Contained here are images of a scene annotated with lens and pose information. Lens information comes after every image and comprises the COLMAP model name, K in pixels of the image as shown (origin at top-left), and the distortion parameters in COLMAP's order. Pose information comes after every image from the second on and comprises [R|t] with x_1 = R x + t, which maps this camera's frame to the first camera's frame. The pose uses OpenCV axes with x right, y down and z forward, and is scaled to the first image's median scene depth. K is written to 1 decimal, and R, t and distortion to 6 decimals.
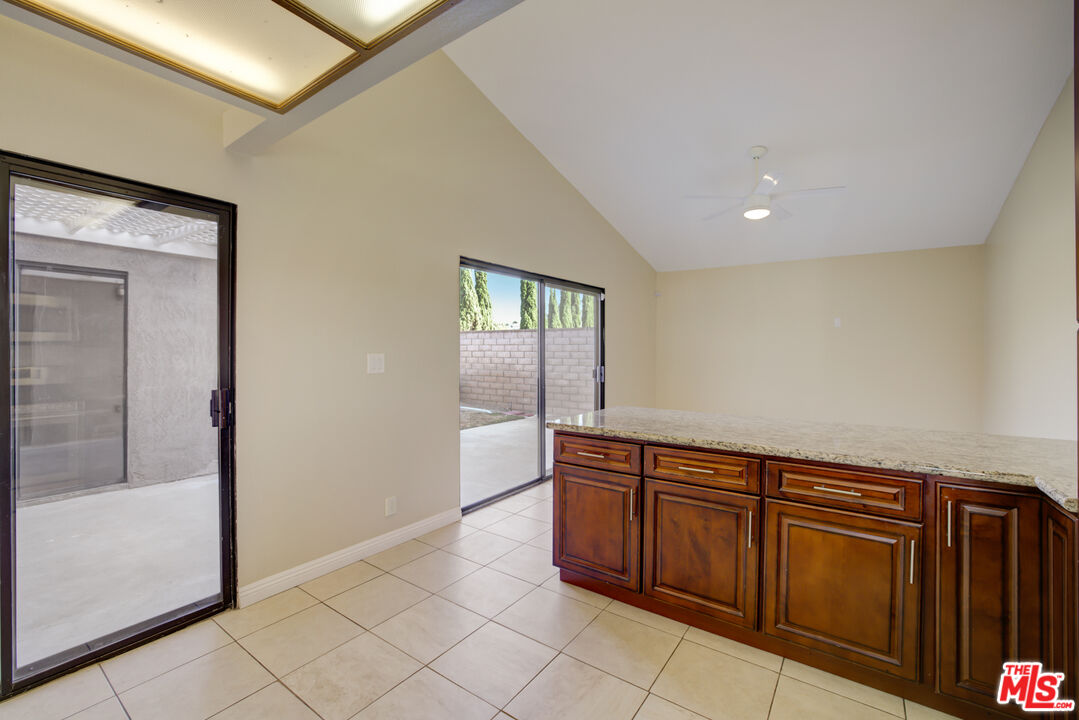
lens RADIAL K [[459.8, 0, 544.3], [0, 459.8, 353.6], [0, 0, 1]] dist [-0.028414, 0.005445]
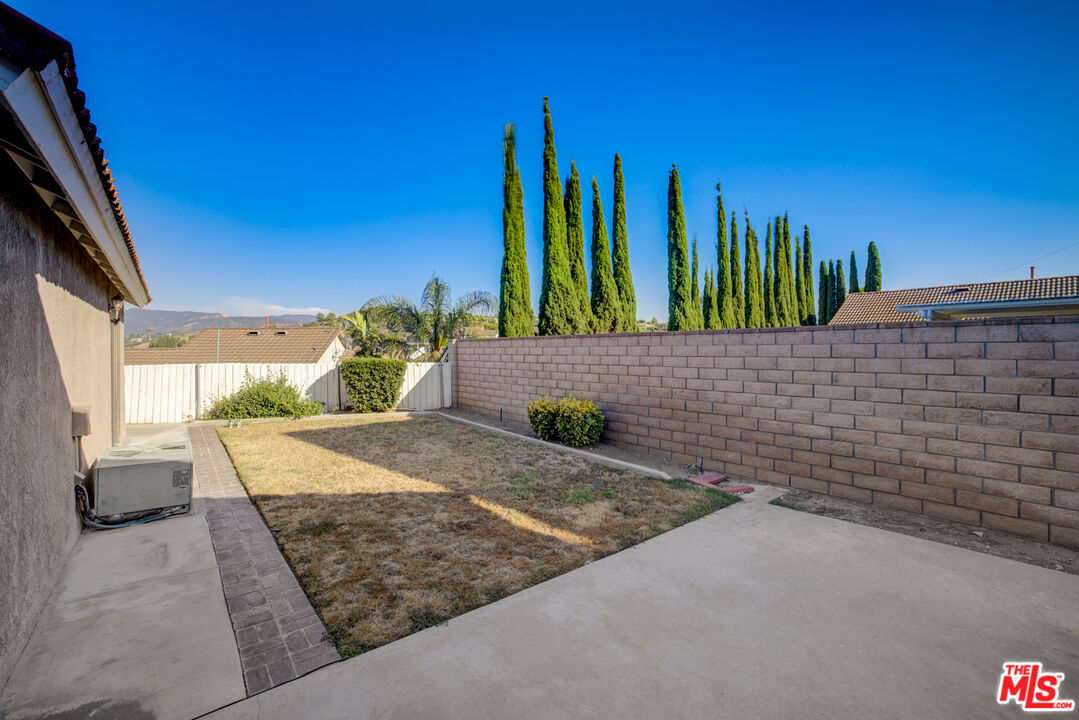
lens RADIAL K [[459.8, 0, 532.2], [0, 459.8, 352.5], [0, 0, 1]] dist [-0.028414, 0.005445]
pose [[0.958366, -0.003399, -0.285522, -0.063564], [0.002506, 0.999991, -0.003494, -0.013055], [0.285532, 0.002633, 0.958366, 0.223376]]
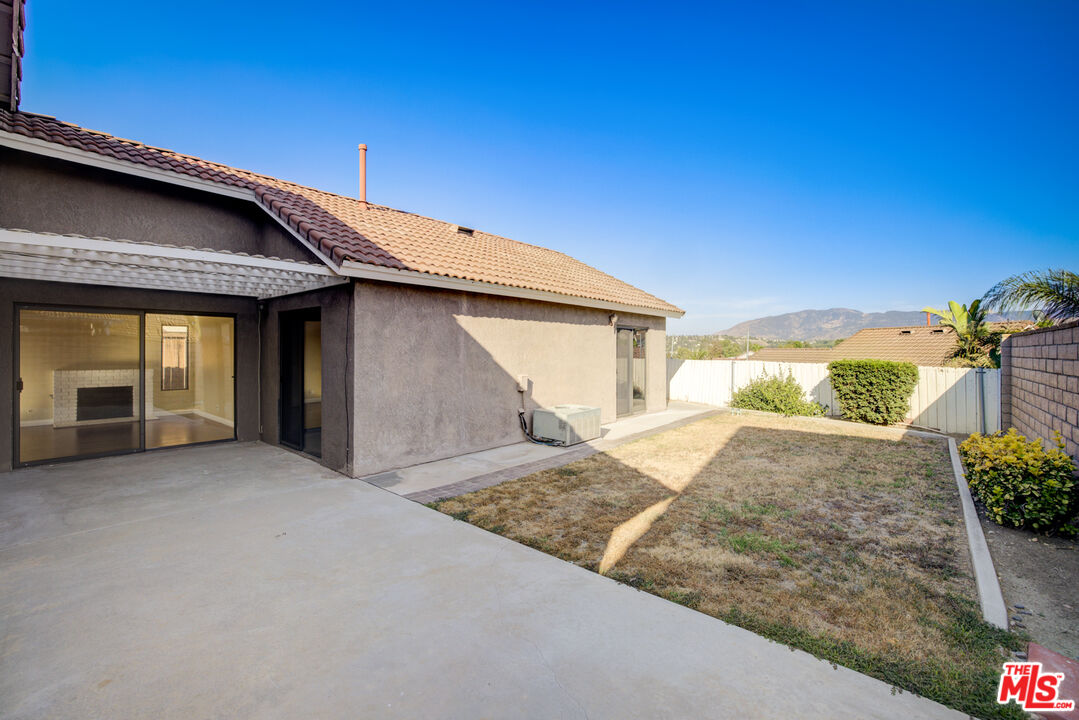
lens RADIAL K [[459.8, 0, 548.0], [0, 459.8, 357.1], [0, 0, 1]] dist [-0.028414, 0.005445]
pose [[-0.092475, 0.011621, -0.995647, 0.099271], [-0.012083, 0.999845, 0.012792, -0.012937], [0.995642, 0.013213, -0.092320, 0.428795]]
